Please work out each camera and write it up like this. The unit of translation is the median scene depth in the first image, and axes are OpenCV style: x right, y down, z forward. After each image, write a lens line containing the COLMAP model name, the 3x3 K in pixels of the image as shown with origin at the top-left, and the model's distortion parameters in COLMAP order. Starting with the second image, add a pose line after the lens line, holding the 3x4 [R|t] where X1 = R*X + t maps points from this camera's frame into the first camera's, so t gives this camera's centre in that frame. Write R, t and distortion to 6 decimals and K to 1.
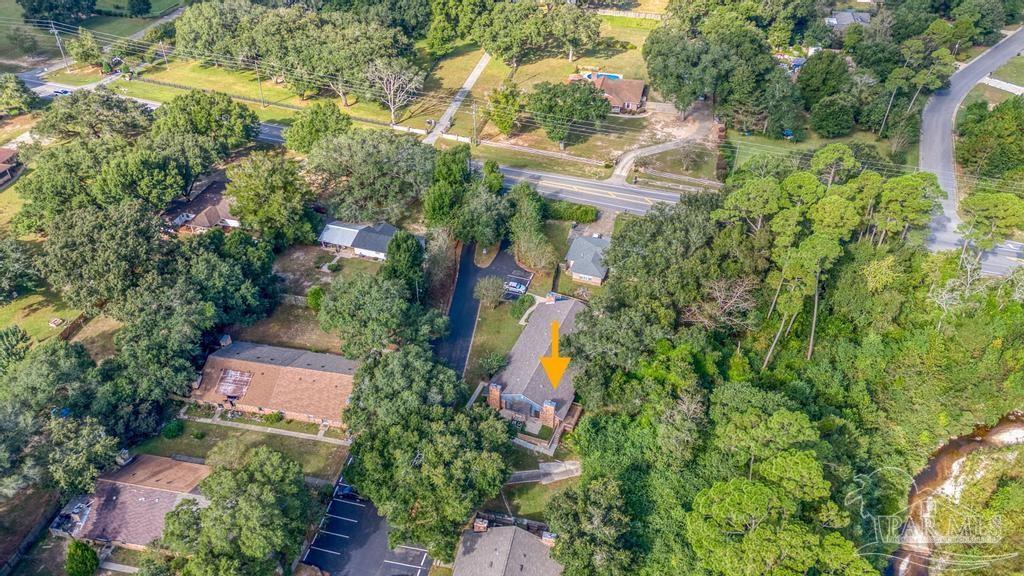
lens RADIAL K [[741.5, 0, 512.1], [0, 741.5, 289.1], [0, 0, 1]] dist [0.013182, 0.001694]
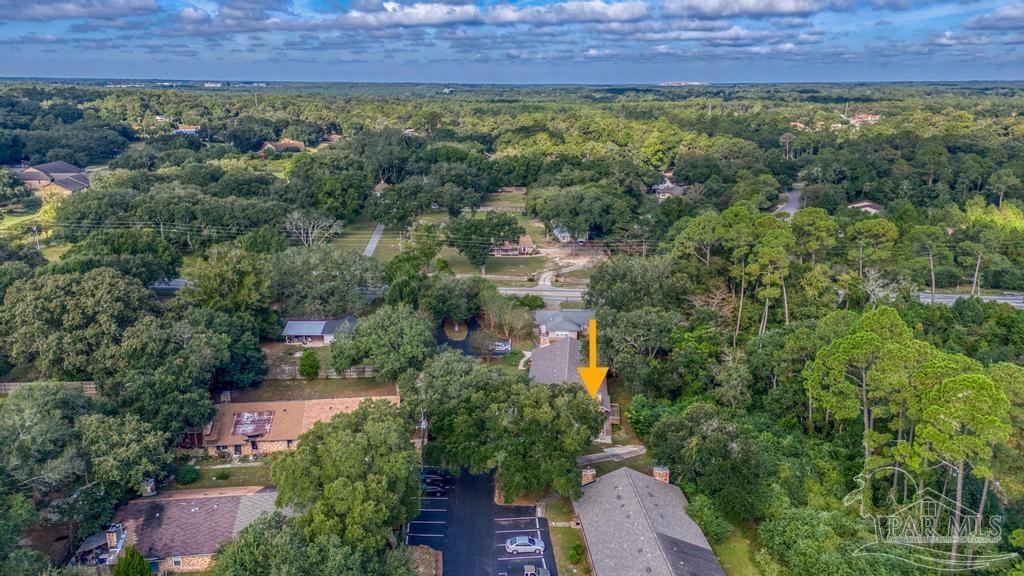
lens RADIAL K [[741.5, 0, 510.7], [0, 741.5, 288.3], [0, 0, 1]] dist [0.013182, 0.001694]
pose [[0.958432, -0.077504, 0.274592, -0.313170], [0.173205, 0.922825, -0.344084, 0.338449], [-0.226732, 0.377342, 0.897889, 0.076972]]
